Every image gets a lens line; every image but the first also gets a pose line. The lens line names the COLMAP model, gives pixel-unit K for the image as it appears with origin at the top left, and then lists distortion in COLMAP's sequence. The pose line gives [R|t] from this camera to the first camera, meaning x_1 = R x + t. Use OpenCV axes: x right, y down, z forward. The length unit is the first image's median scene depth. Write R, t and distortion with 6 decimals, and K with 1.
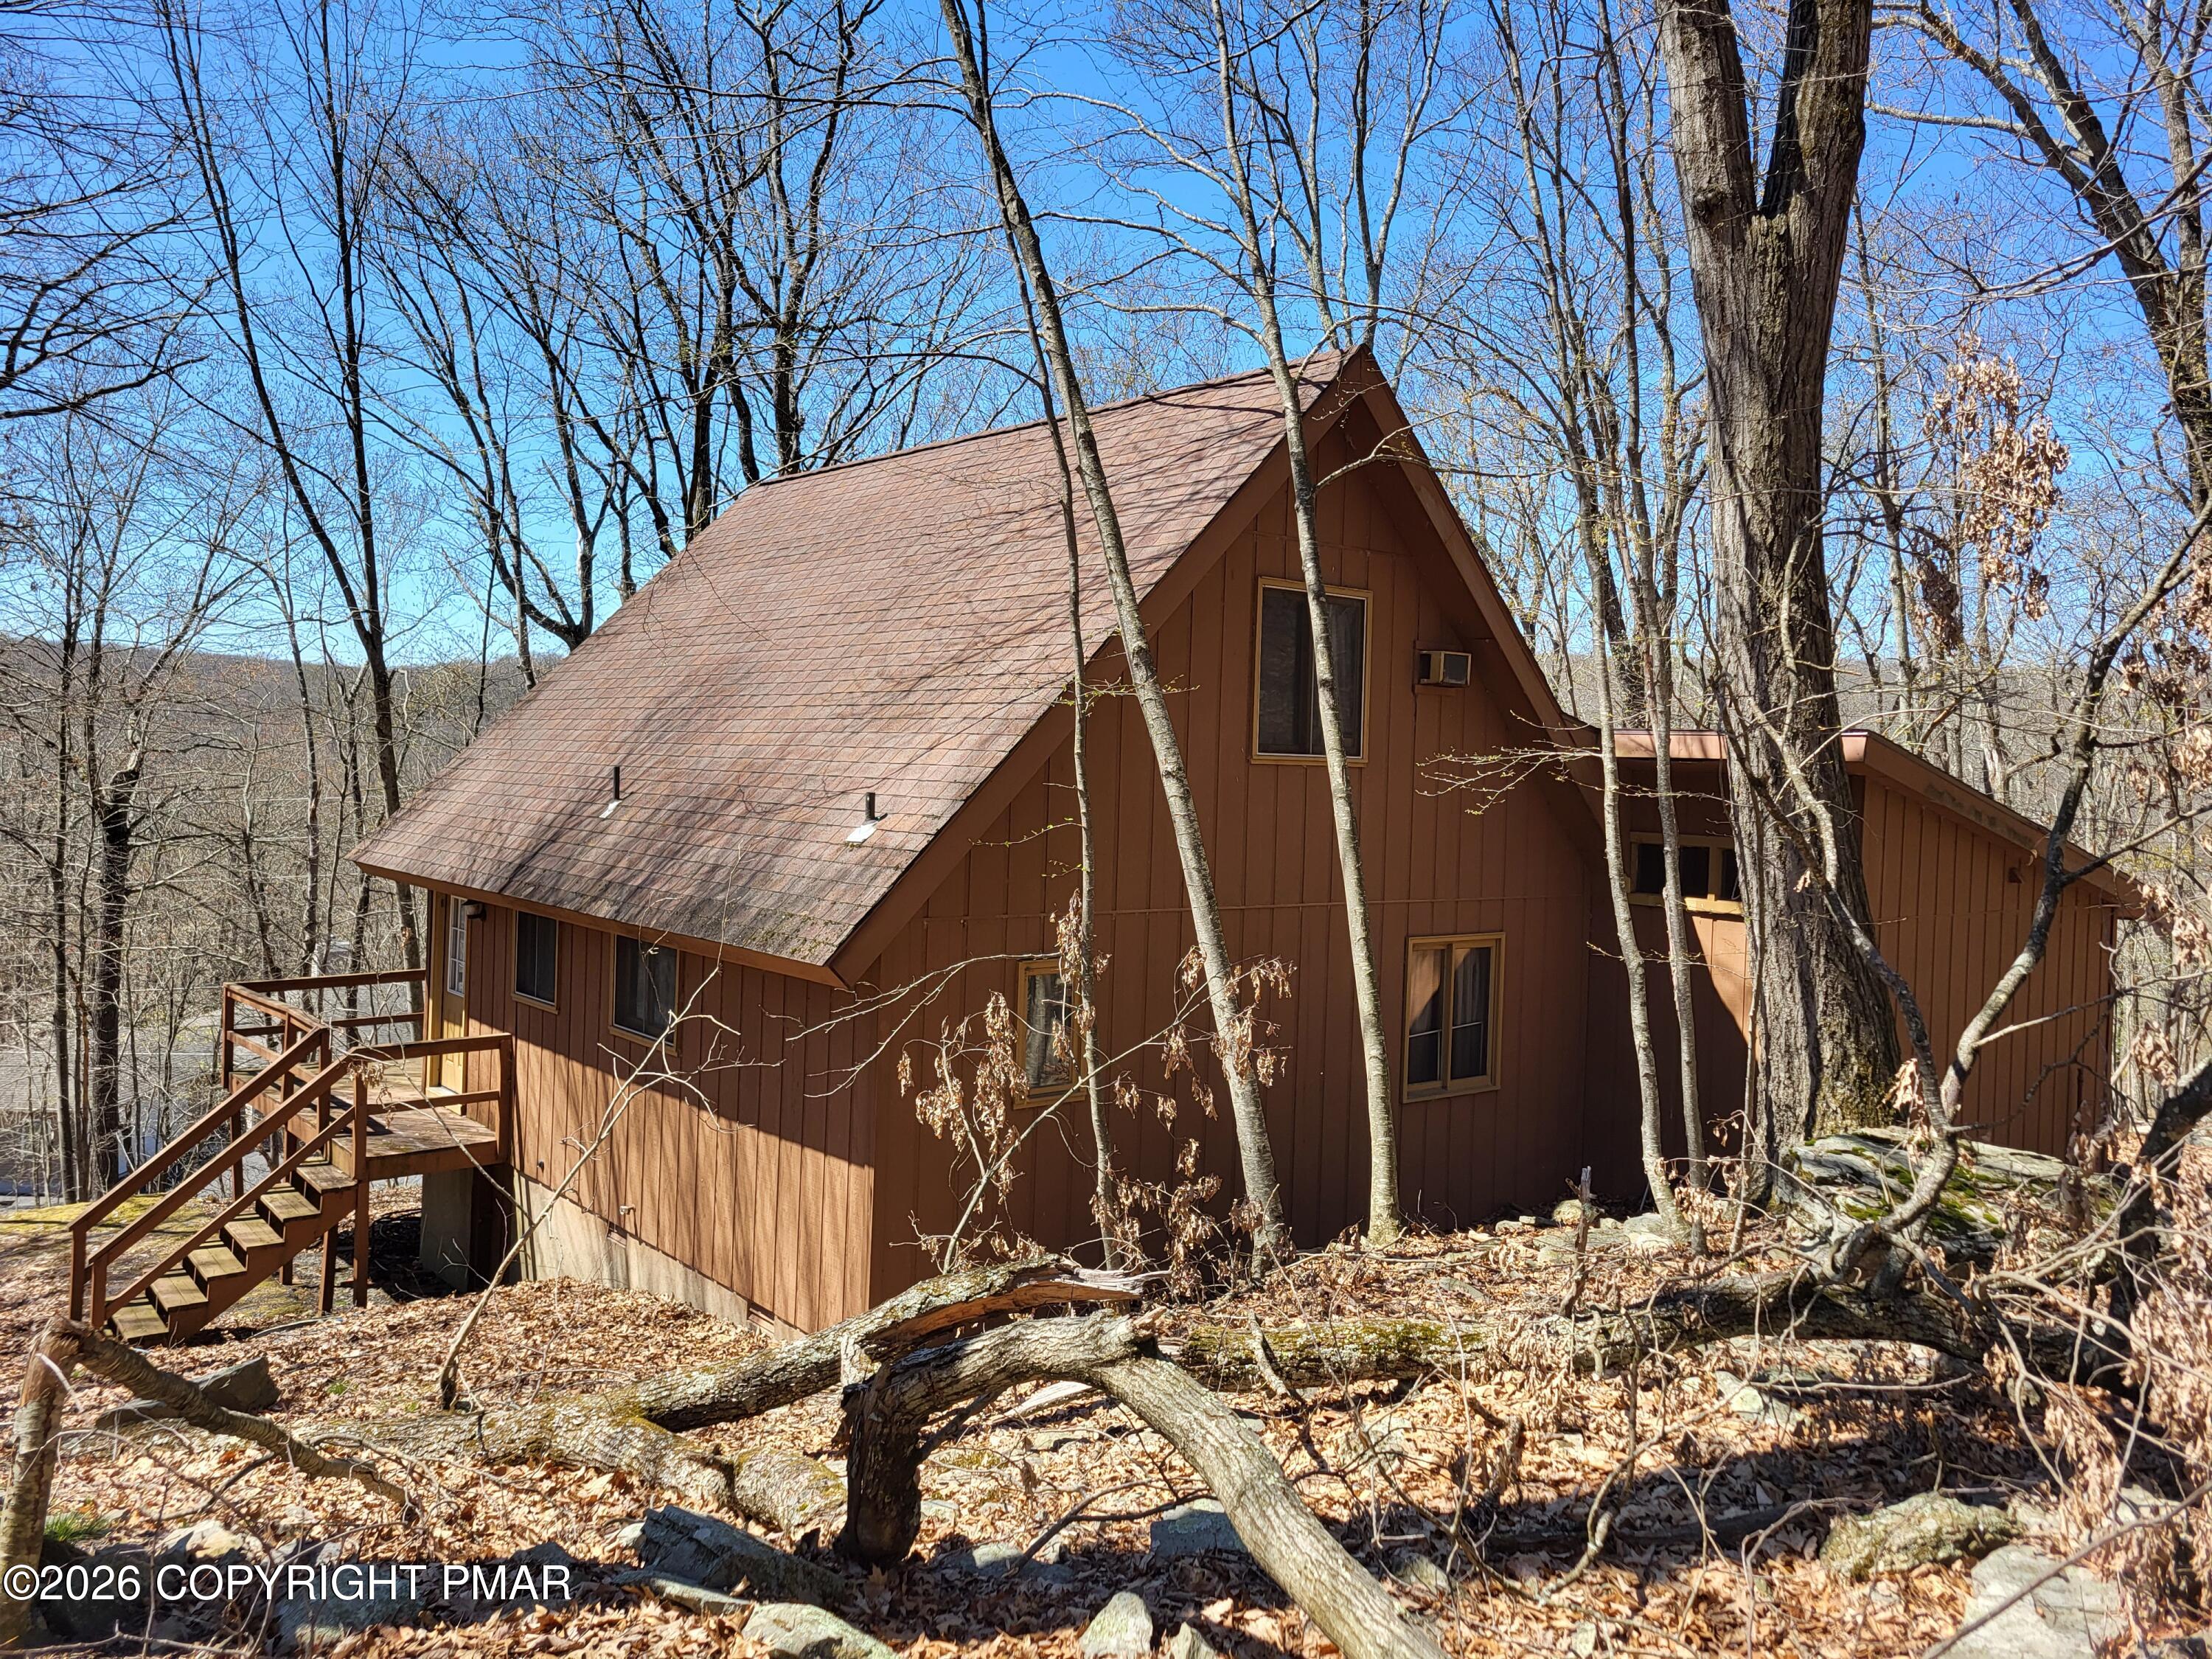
lens RADIAL K [[1698.1, 0, 1106.0], [0, 1698.1, 829.5], [0, 0, 1]] dist [0.047238, -0.003961]
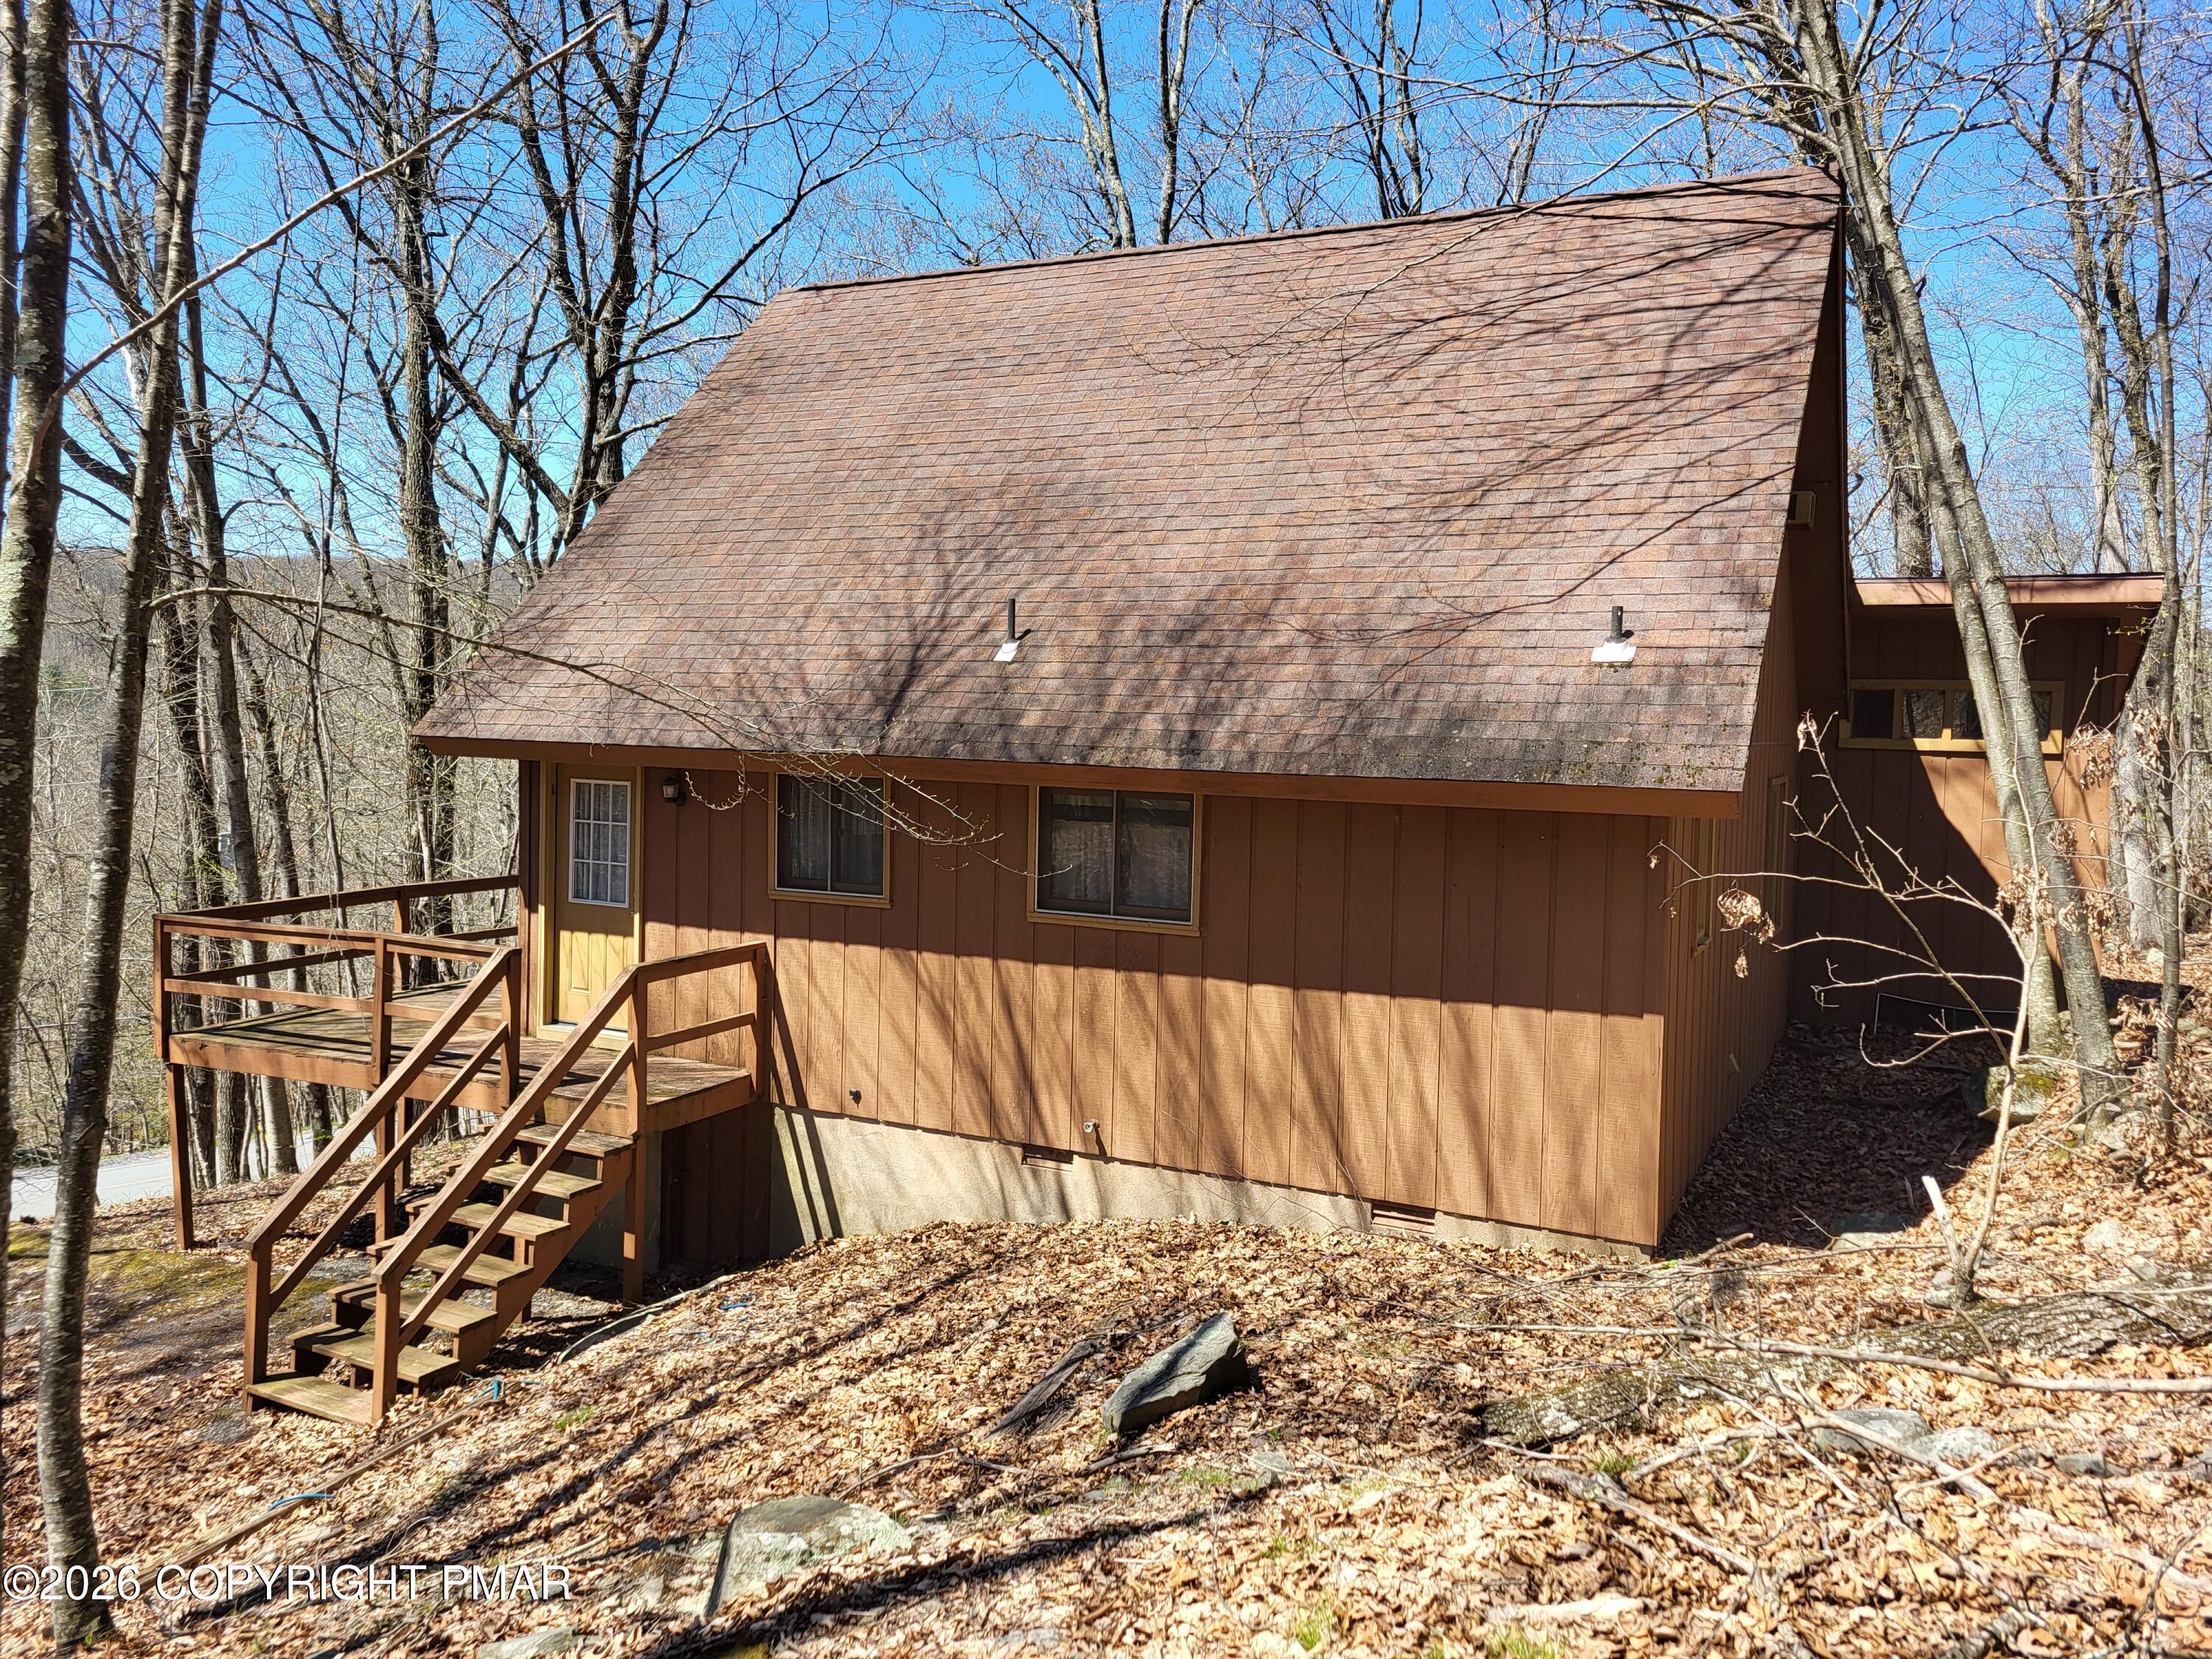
lens RADIAL K [[1698.1, 0, 1106.0], [0, 1698.1, 829.5], [0, 0, 1]] dist [0.047238, -0.003961]
pose [[0.912596, -0.041775, 0.406723, -0.553257], [0.023342, 0.998467, 0.050180, 0.031381], [-0.408196, -0.036301, 0.912172, 0.213546]]
